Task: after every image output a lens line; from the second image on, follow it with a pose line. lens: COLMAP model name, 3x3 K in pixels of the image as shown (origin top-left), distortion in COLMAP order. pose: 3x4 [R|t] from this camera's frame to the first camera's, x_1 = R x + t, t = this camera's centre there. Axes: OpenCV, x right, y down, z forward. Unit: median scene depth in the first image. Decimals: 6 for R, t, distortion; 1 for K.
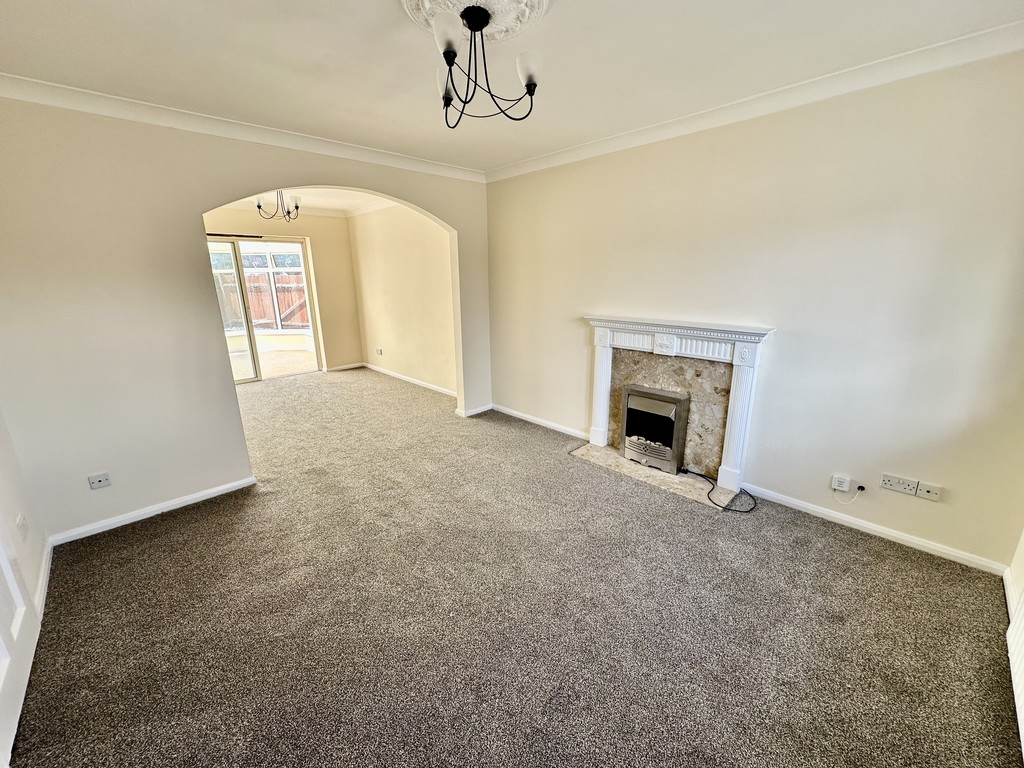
lens RADIAL K [[408.4, 0, 507.8], [0, 408.4, 384.5], [0, 0, 1]] dist [-0.001696, 0.001525]
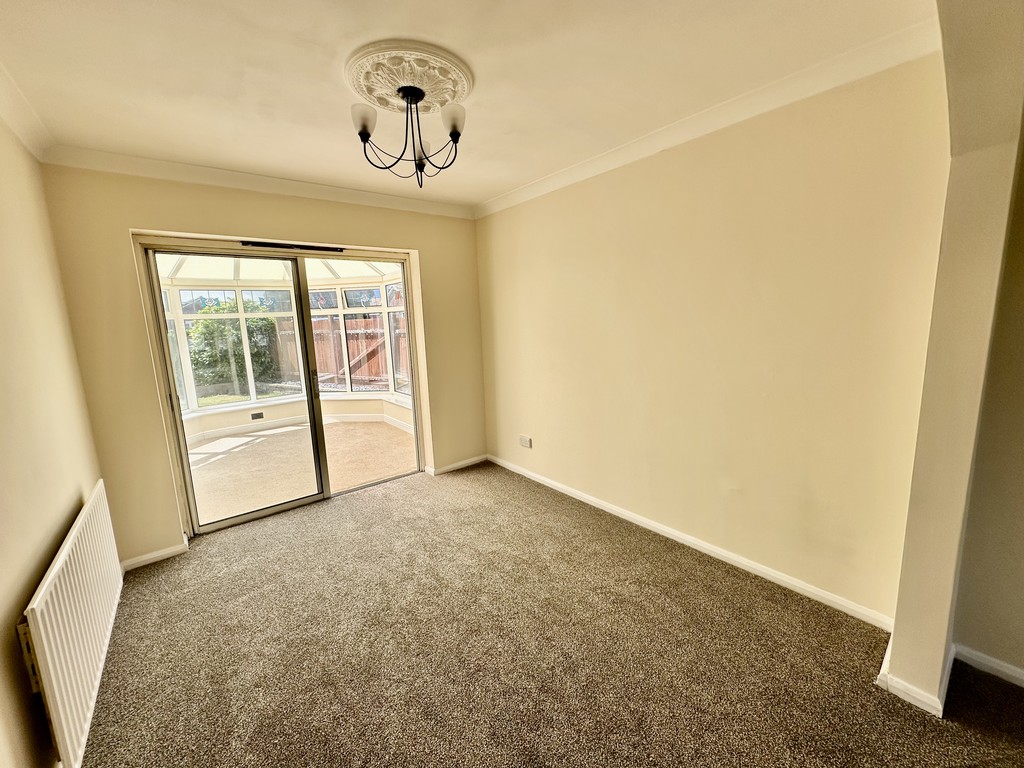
lens RADIAL K [[408.4, 0, 512.4], [0, 408.4, 382.0], [0, 0, 1]] dist [-0.001696, 0.001525]
pose [[0.996132, -0.008611, -0.087441, -0.298559], [-0.000618, 0.994474, -0.104979, -0.109577], [0.087862, 0.104627, 0.990623, 0.444114]]
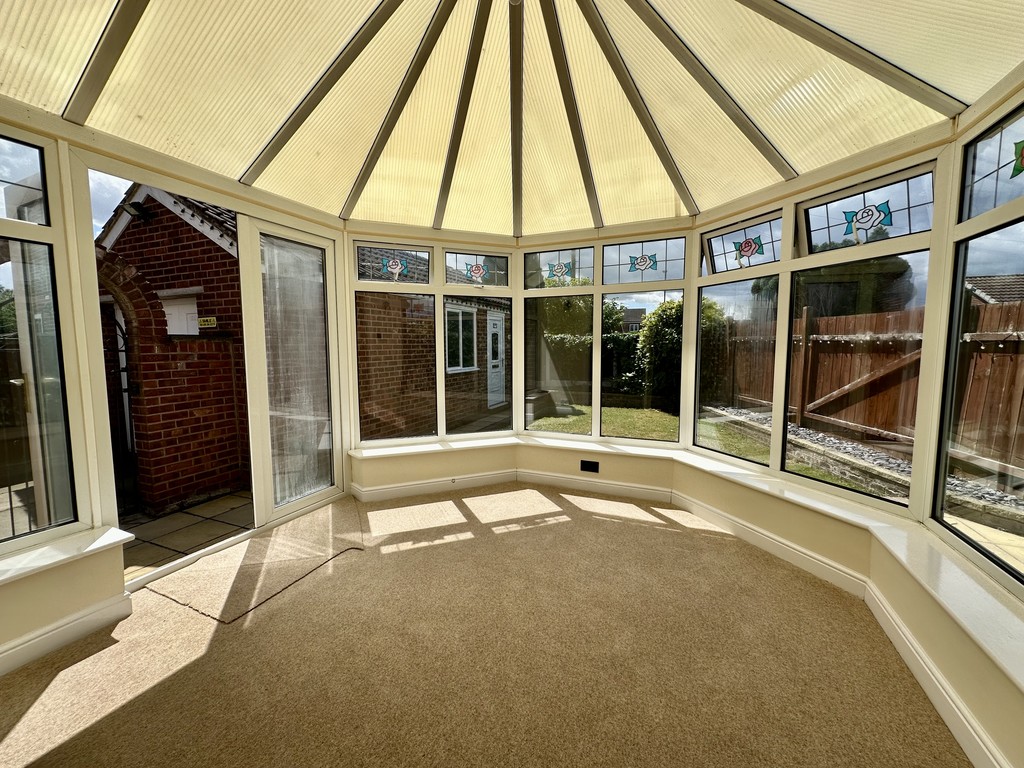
lens RADIAL K [[408.4, 0, 510.2], [0, 408.4, 381.6], [0, 0, 1]] dist [-0.001696, 0.001525]
pose [[0.380310, 0.098264, -0.919624, -0.531145], [-0.245016, 0.969516, 0.002269, -0.213508], [0.891813, 0.224460, 0.392793, 1.012713]]
